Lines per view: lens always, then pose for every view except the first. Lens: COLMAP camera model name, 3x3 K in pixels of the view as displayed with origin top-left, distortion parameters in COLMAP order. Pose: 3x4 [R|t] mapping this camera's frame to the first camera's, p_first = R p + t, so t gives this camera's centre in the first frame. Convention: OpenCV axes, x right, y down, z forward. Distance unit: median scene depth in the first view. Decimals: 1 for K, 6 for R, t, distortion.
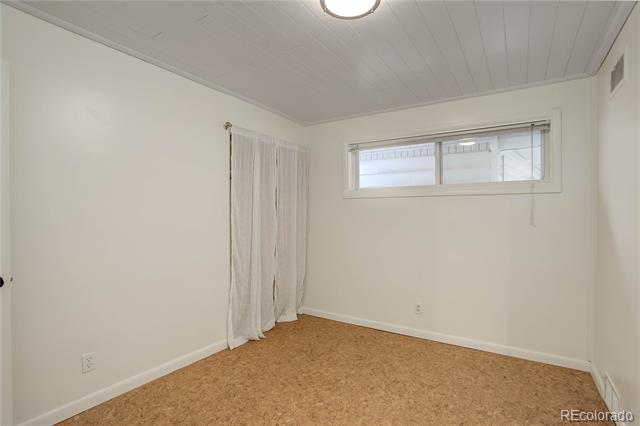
lens RADIAL K [[310.5, 0, 323.1], [0, 310.5, 215.1], [0, 0, 1]] dist [-0.028106, 0.010002]
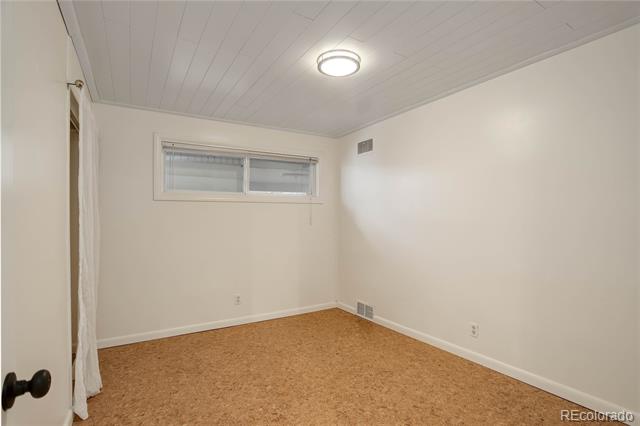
lens RADIAL K [[310.5, 0, 325.6], [0, 310.5, 214.1], [0, 0, 1]] dist [-0.028106, 0.010002]
pose [[0.432723, 0.016046, 0.901384, -0.692573], [0.001922, 0.999823, -0.018721, 0.012391], [-0.901525, 0.009834, 0.432616, 0.253474]]
